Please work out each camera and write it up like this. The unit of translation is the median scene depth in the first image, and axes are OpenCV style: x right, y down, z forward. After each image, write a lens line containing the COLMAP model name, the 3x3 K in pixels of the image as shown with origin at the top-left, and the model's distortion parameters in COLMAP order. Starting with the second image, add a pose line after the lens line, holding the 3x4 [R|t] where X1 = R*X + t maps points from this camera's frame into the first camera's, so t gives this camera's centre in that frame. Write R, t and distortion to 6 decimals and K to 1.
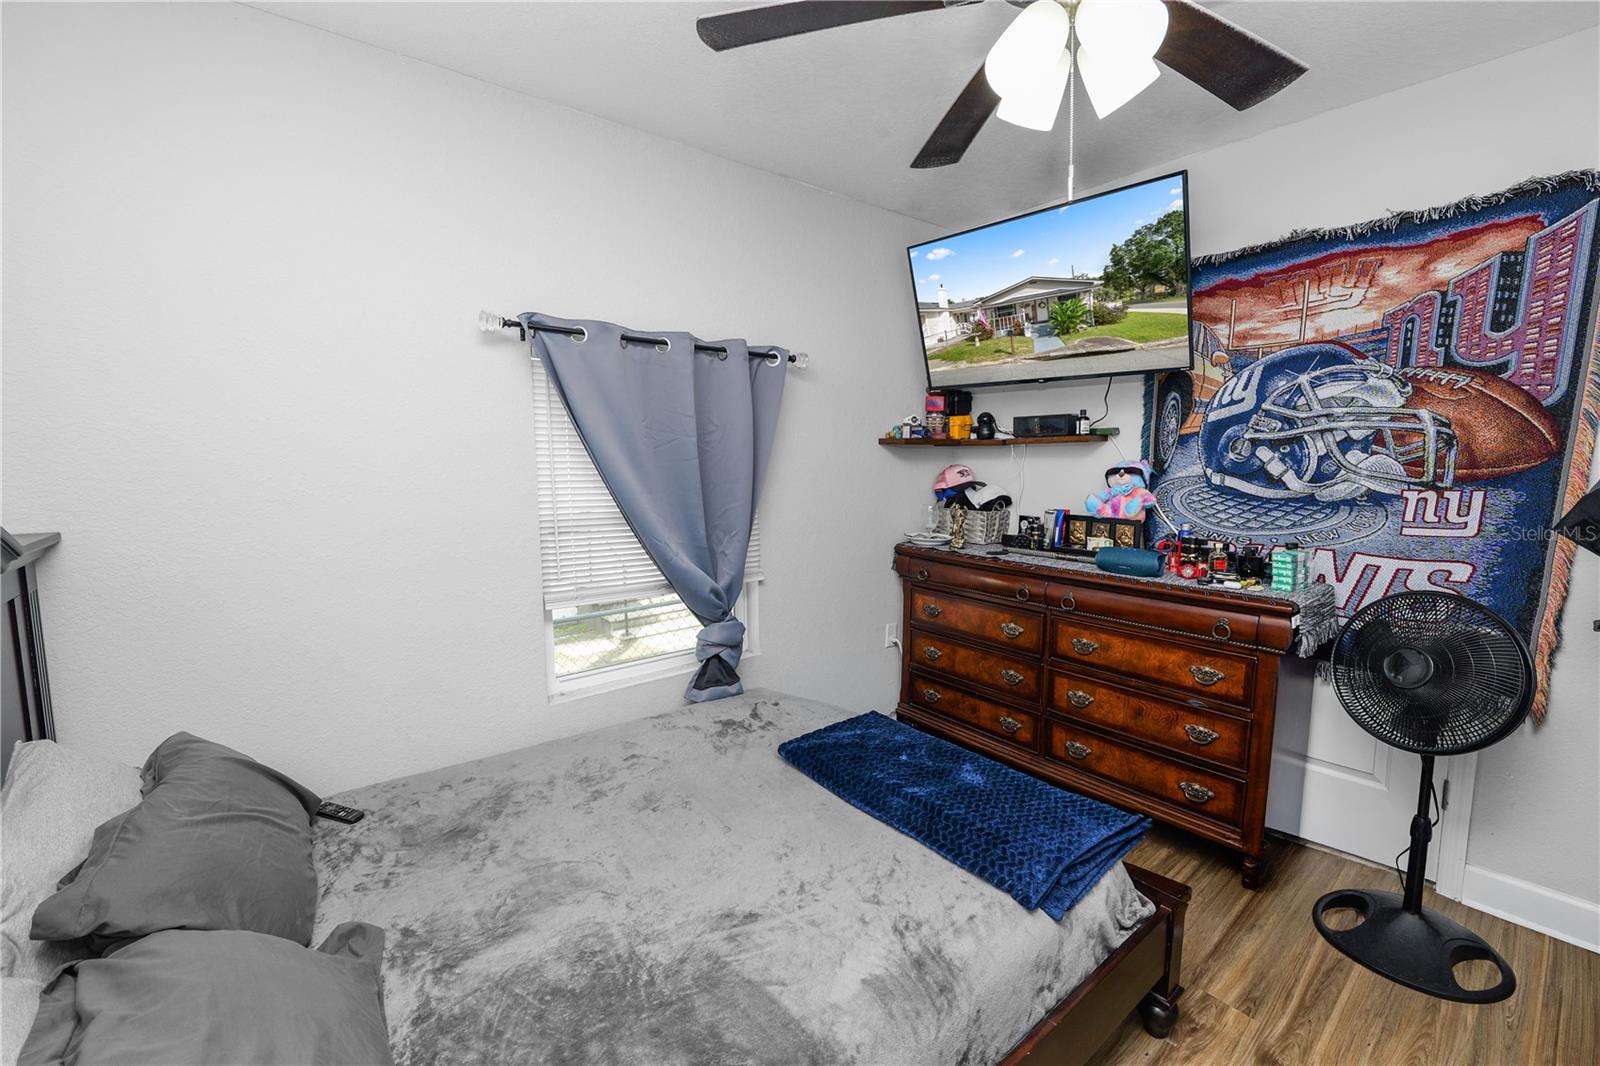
lens RADIAL K [[652.0, 0, 776.4], [0, 652.0, 512.5], [0, 0, 1]] dist [-0.010246, -0.000140]
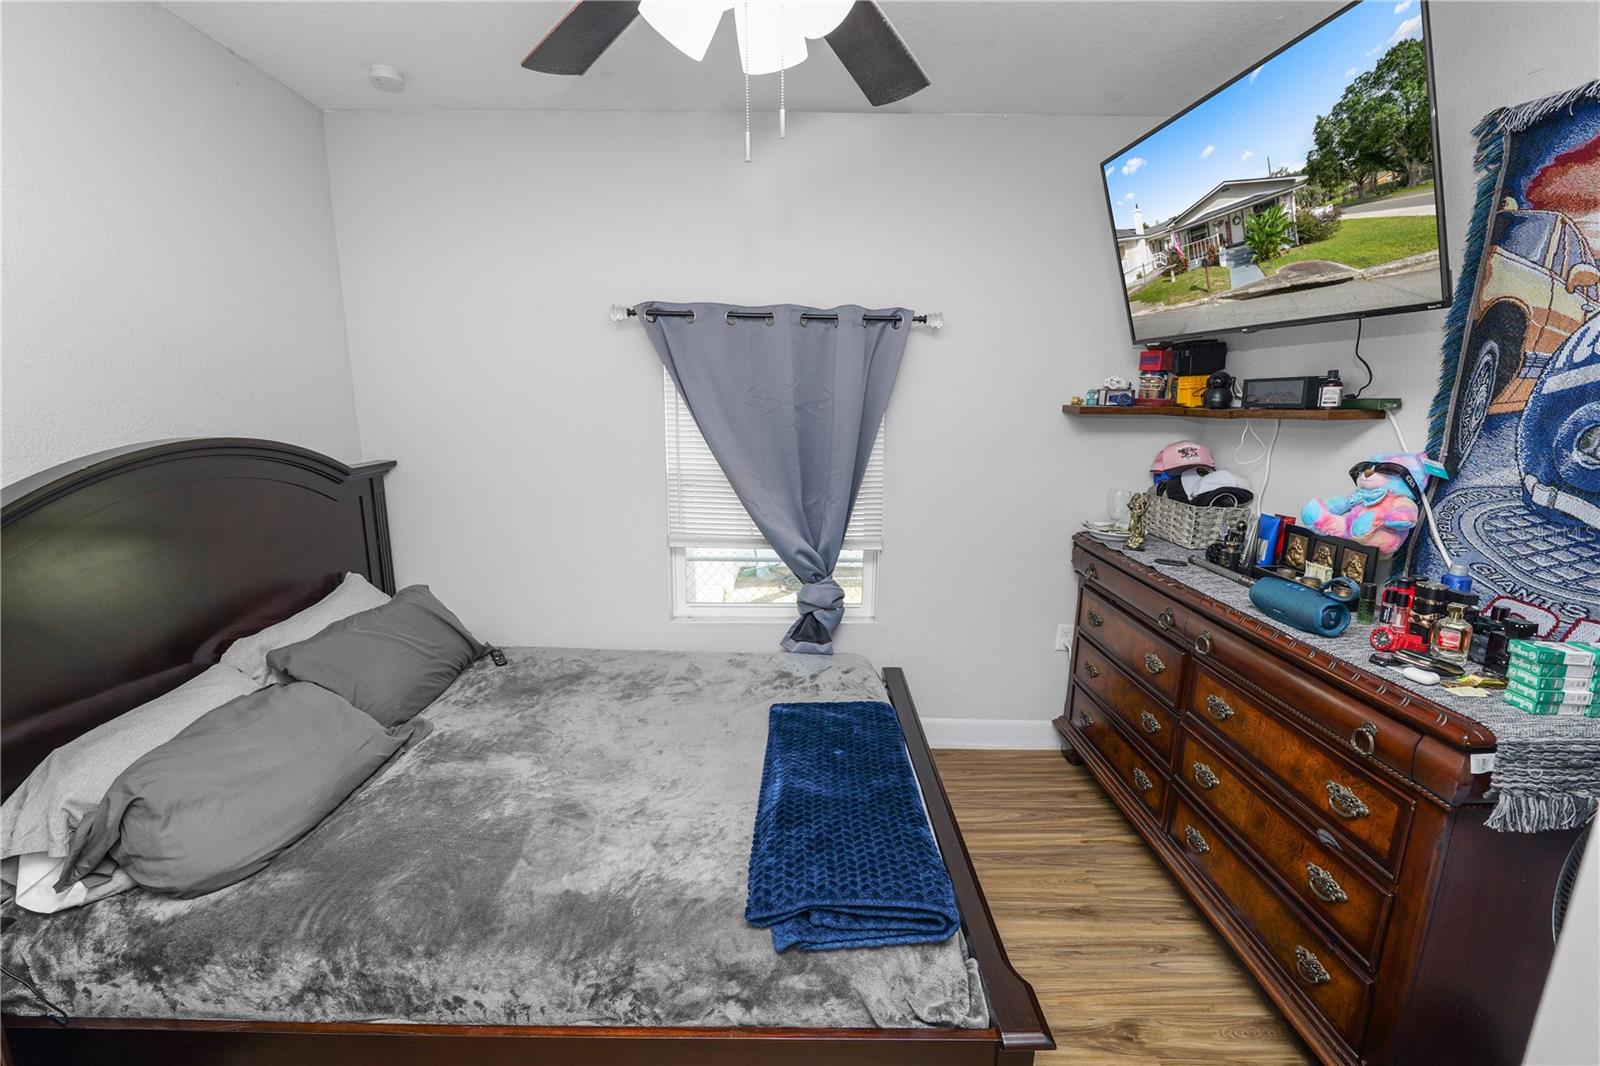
lens RADIAL K [[652.0, 0, 773.0], [0, 652.0, 505.1], [0, 0, 1]] dist [-0.010246, -0.000140]
pose [[0.786669, 0.111278, -0.607263, 0.479492], [-0.064279, 0.993039, 0.098701, -0.054472], [0.614020, -0.038611, 0.788346, 0.140446]]
